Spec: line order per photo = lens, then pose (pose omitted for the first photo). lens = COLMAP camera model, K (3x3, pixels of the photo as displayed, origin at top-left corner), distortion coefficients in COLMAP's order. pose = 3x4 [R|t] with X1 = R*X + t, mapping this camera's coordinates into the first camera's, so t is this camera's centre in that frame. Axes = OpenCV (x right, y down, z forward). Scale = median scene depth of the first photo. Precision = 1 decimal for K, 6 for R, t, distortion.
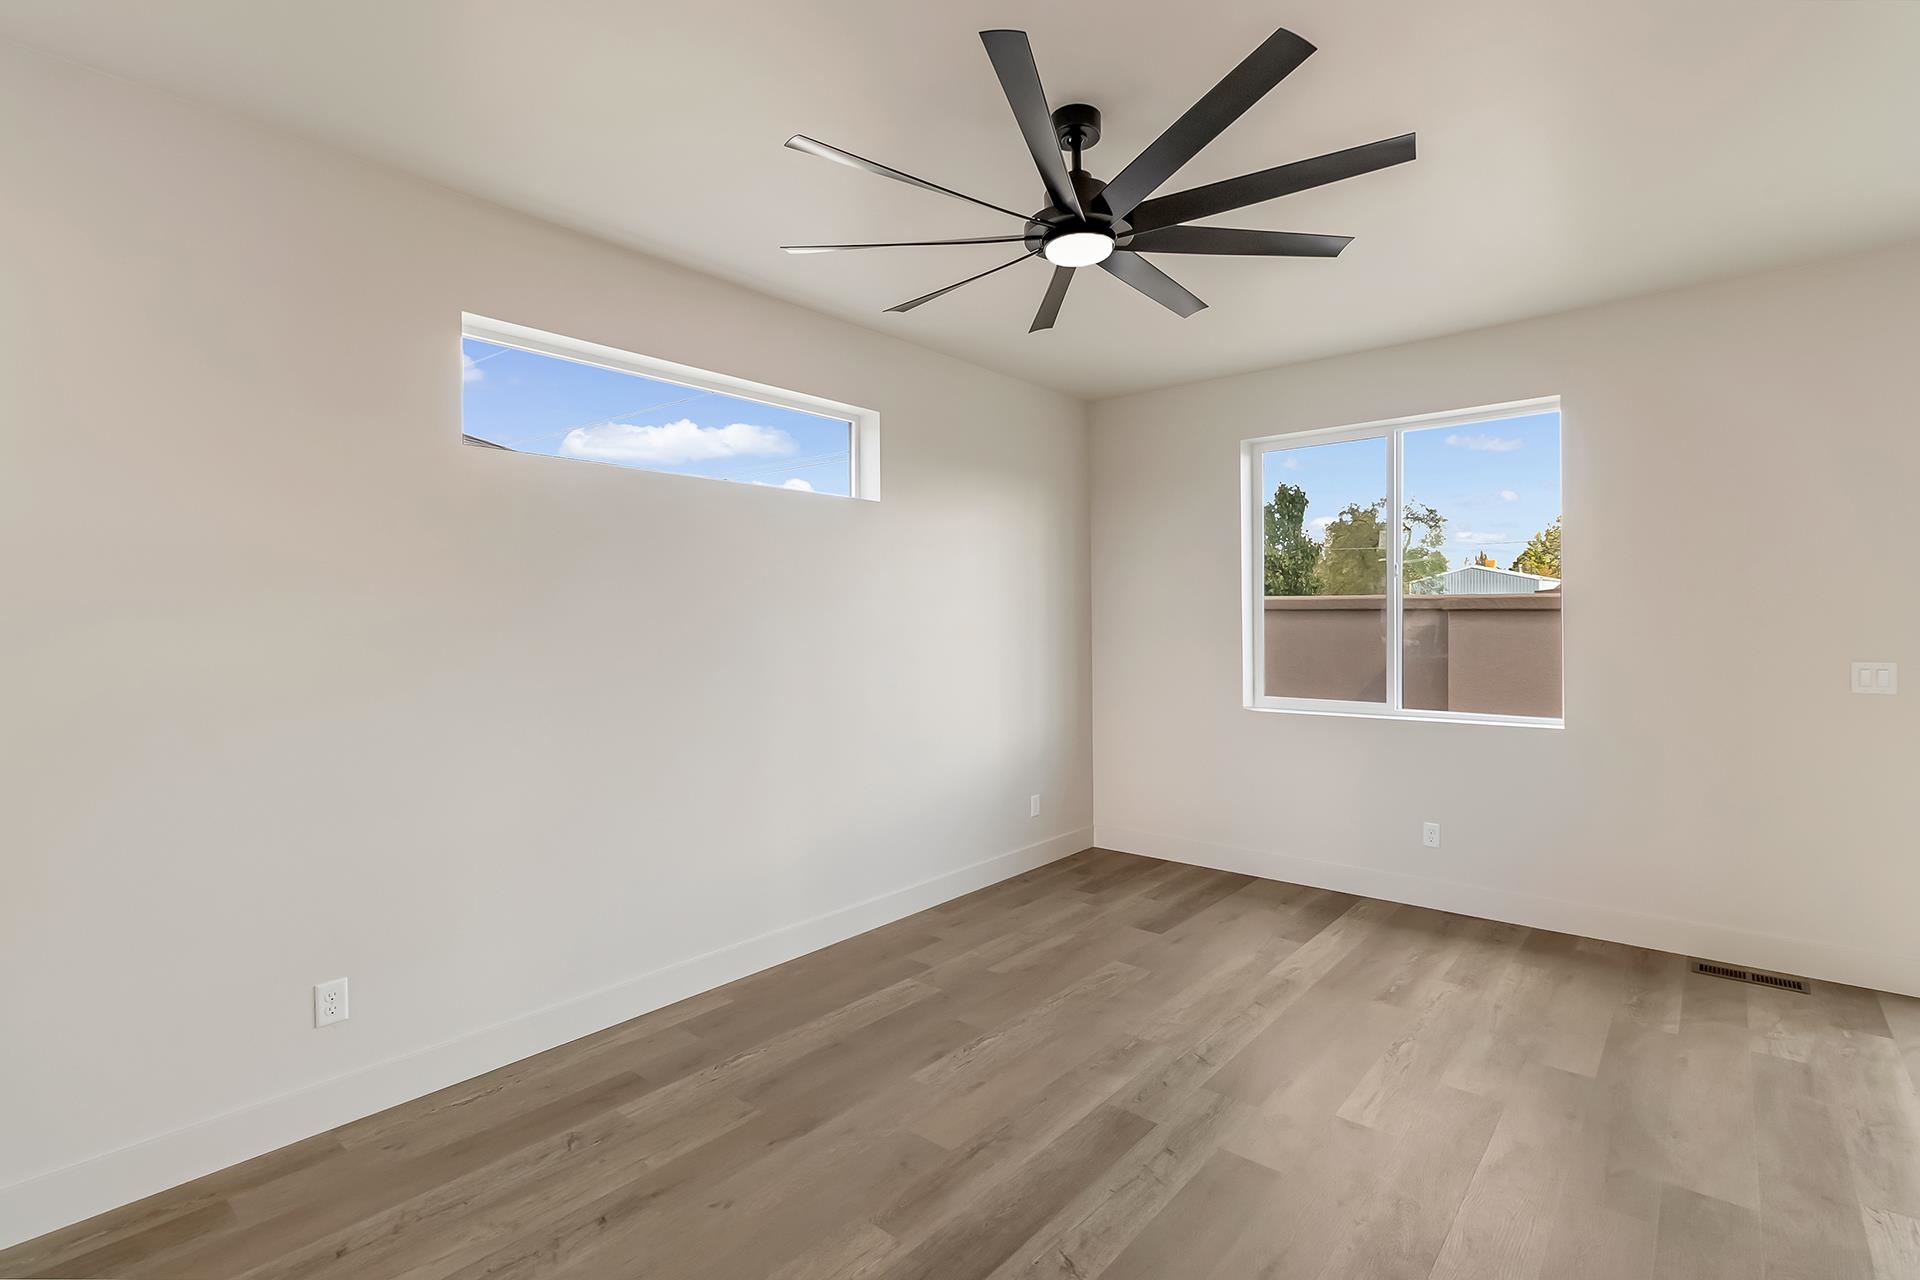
lens RADIAL K [[902.4, 0, 981.2], [0, 902.4, 636.0], [0, 0, 1]] dist [0.001603, 0.000255]
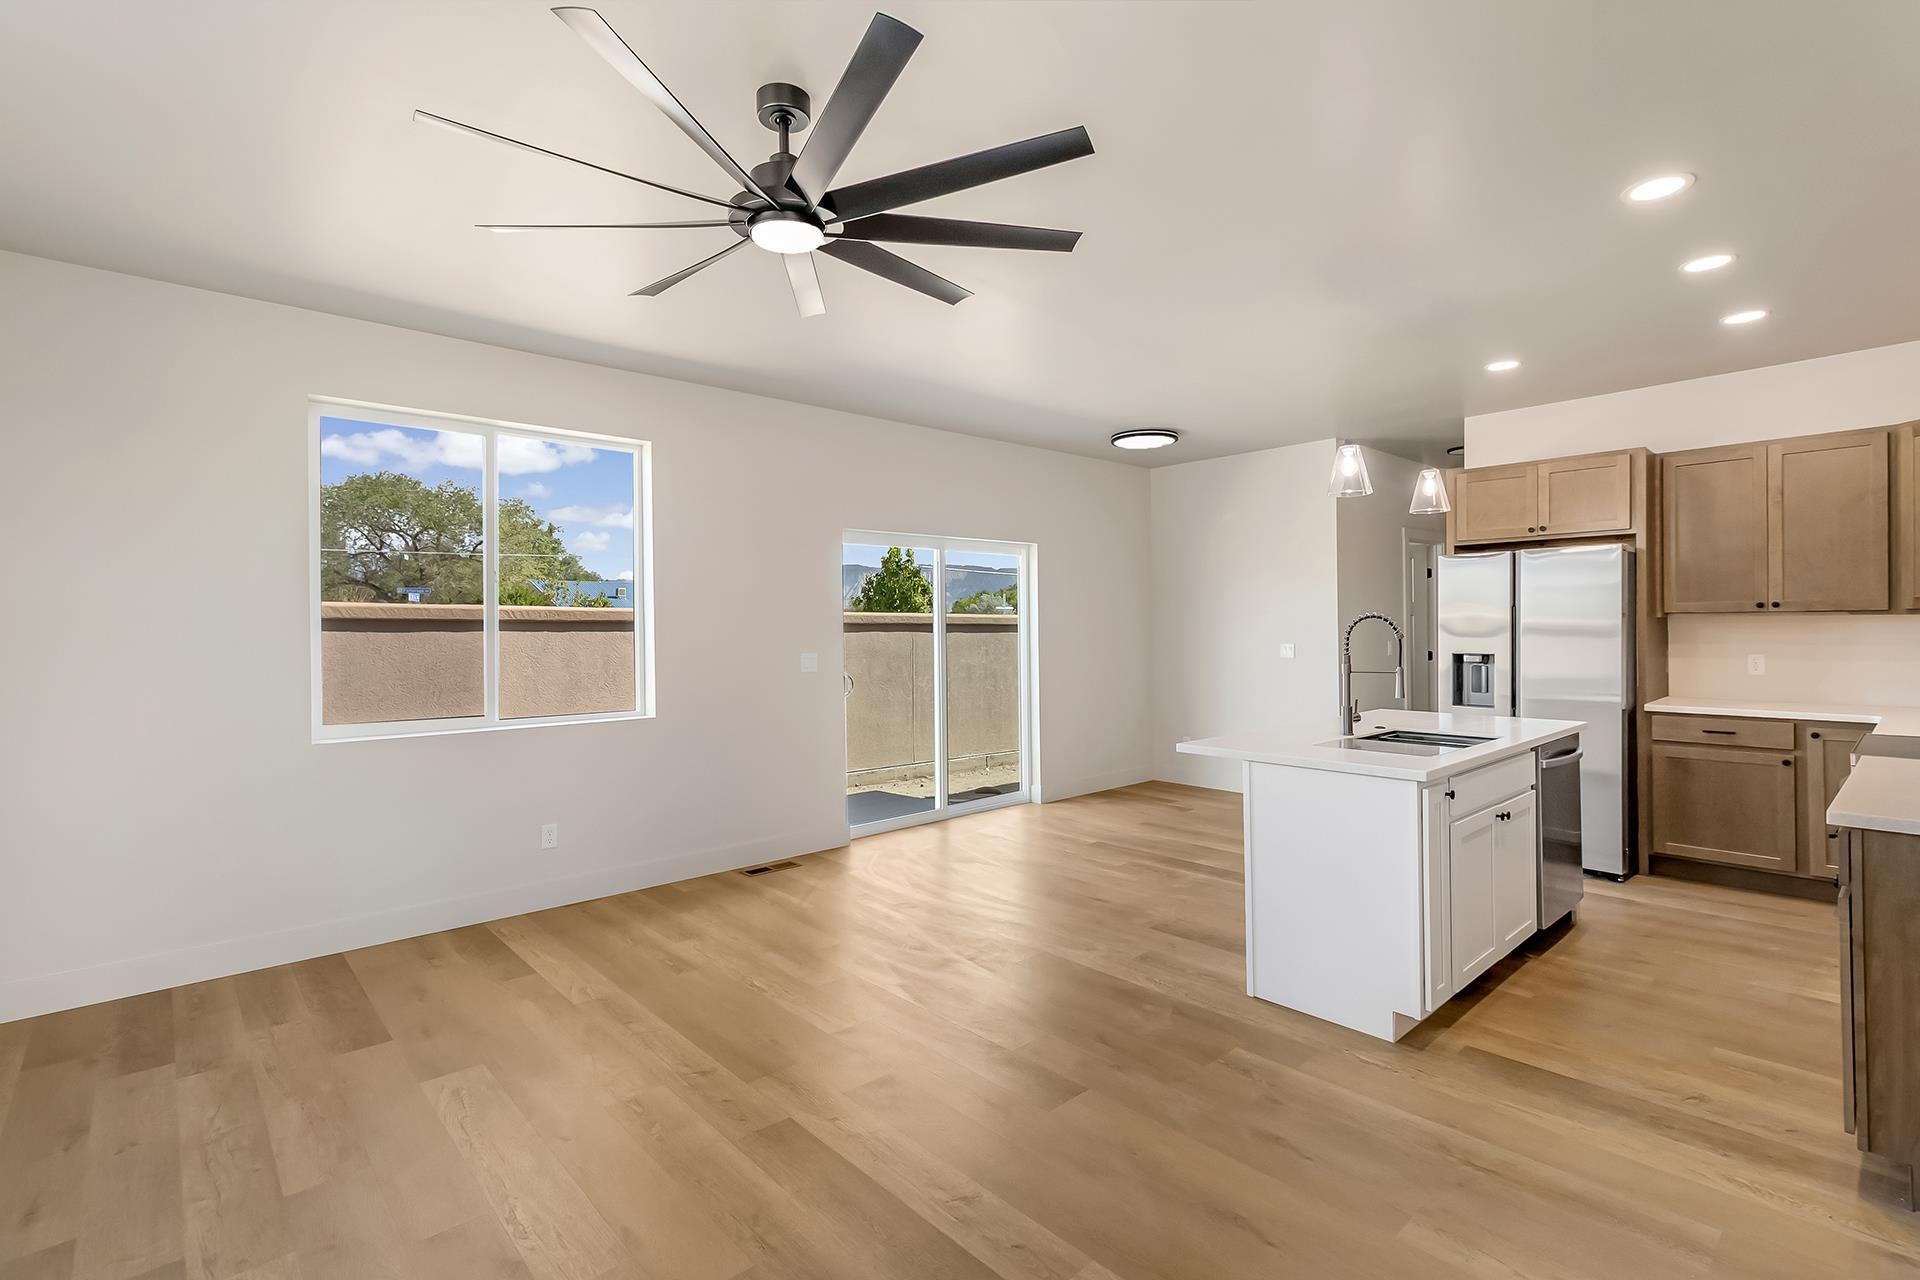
lens RADIAL K [[876.4, 0, 974.4], [0, 876.4, 627.2], [0, 0, 1]] dist [0.000564, 0.000445]
pose [[0.131855, 0.004249, 0.991260, -0.583285], [0.025000, 0.999658, -0.007611, -0.004124], [-0.990954, 0.025785, 0.131703, 0.488906]]
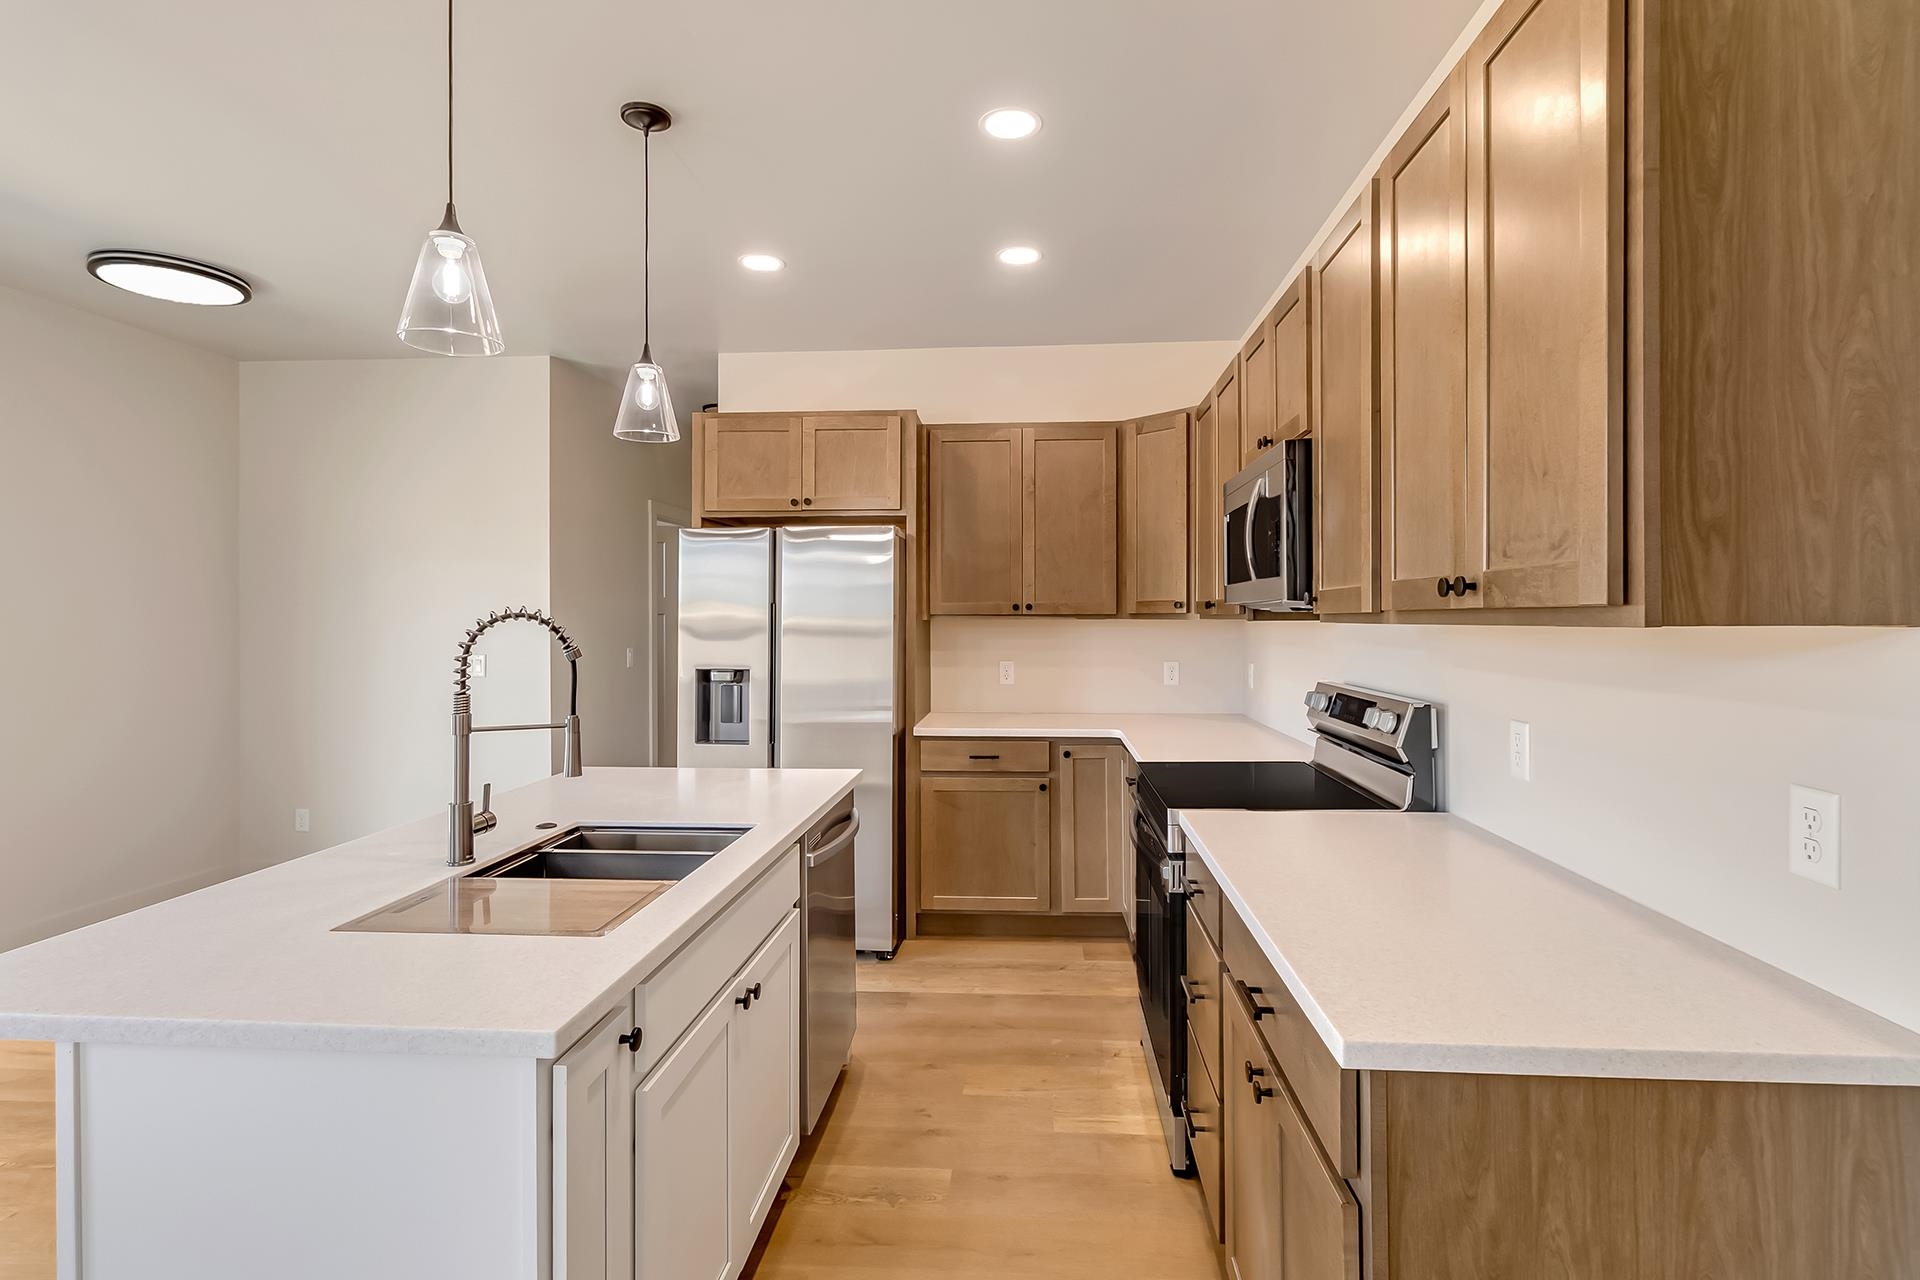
lens RADIAL K [[923.8, 0, 968.6], [0, 923.8, 617.8], [0, 0, 1]] dist [0.016092, 0.000597]
pose [[-0.584142, 0.012655, 0.811553, -0.050021], [0.019188, 0.999814, -0.001780, -0.002736], [-0.811425, 0.014533, -0.584276, 0.246355]]
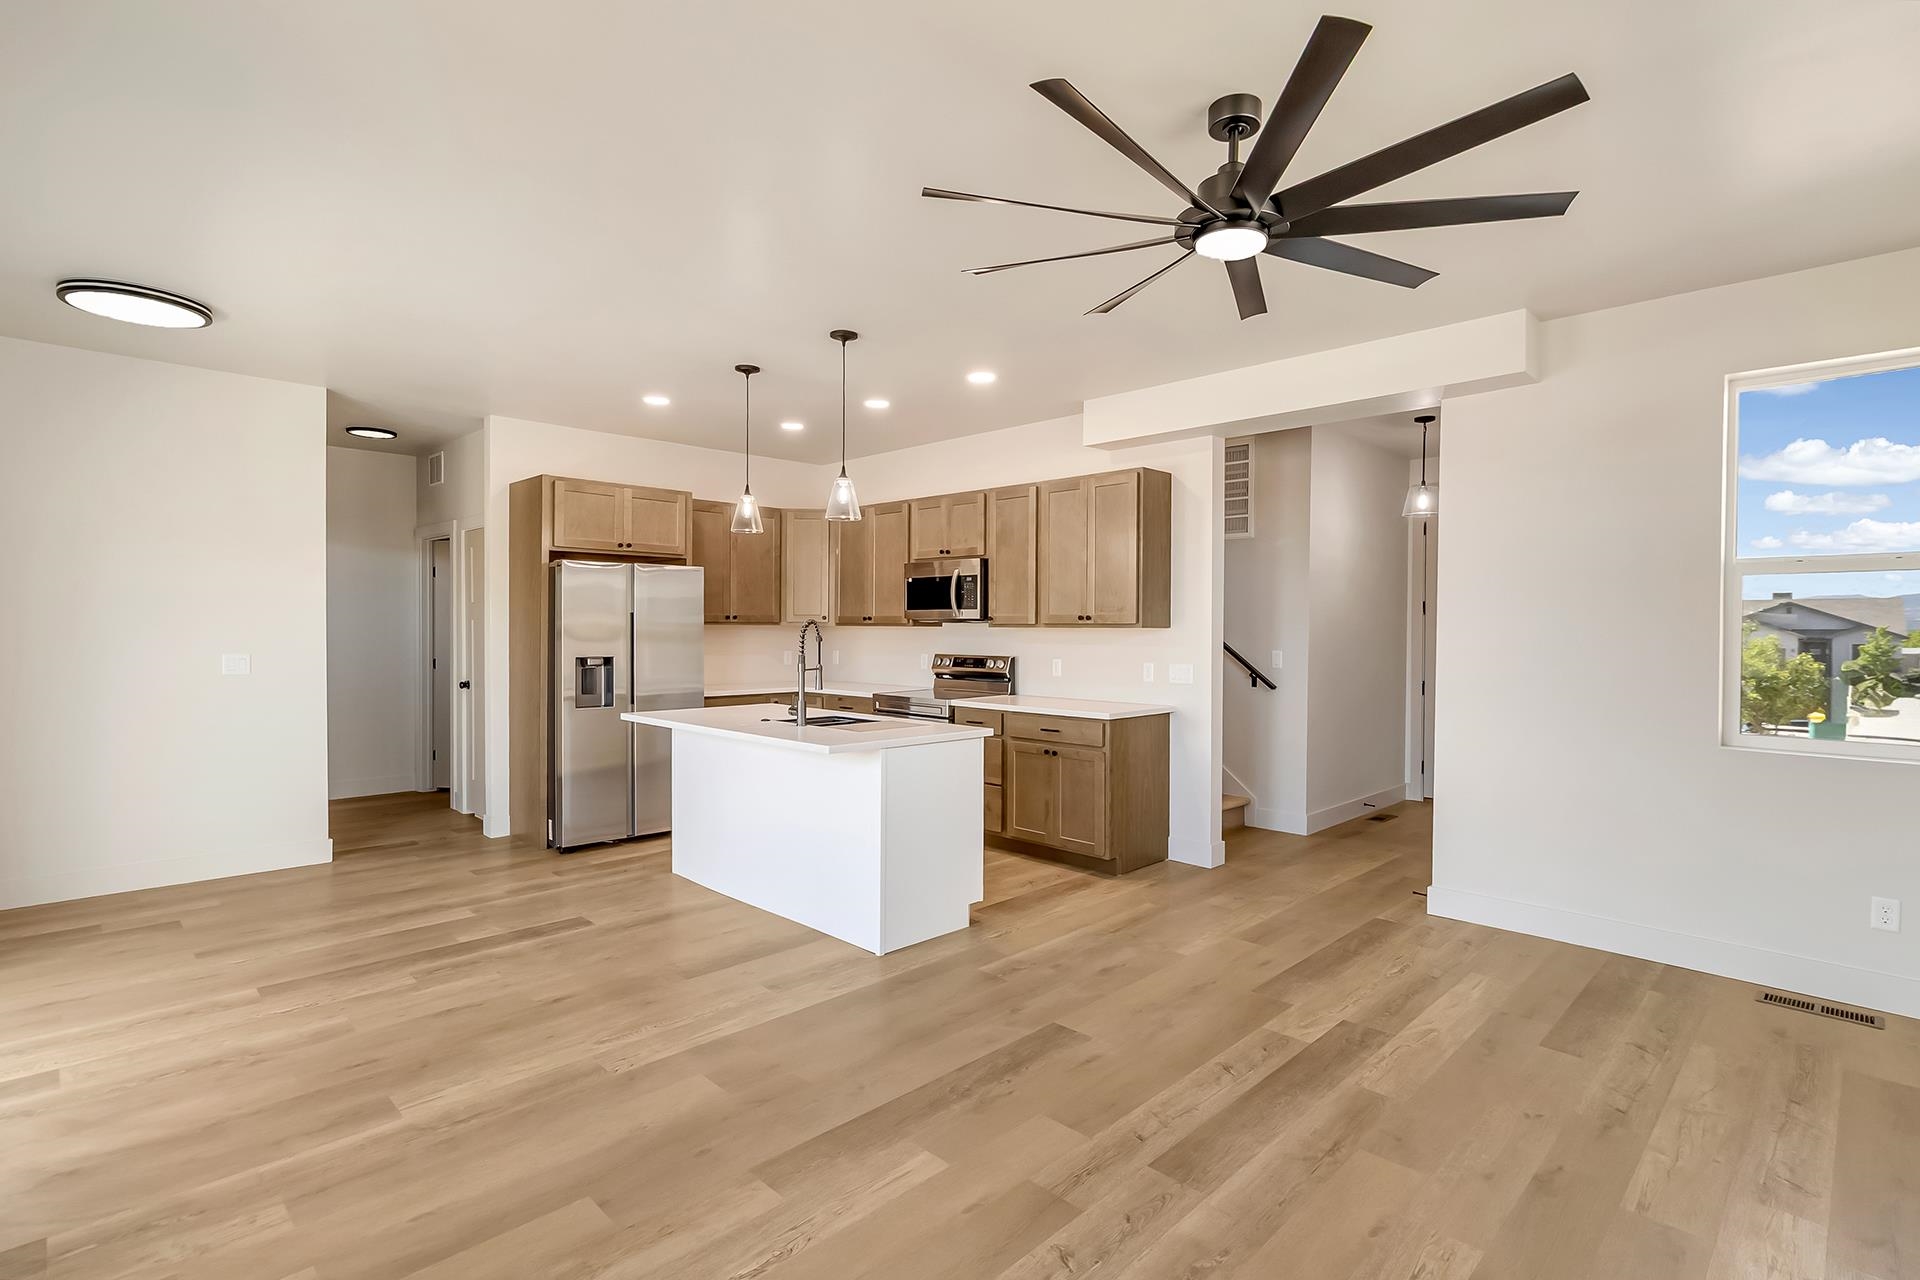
lens RADIAL K [[917.8, 0, 985.4], [0, 917.8, 643.5], [0, 0, 1]] dist [0.001060, 0.000279]
pose [[-0.996614, 0.004256, 0.082118, 0.213450], [0.006881, 0.999473, 0.031710, -0.021470], [-0.081940, 0.032167, -0.996118, 1.468041]]
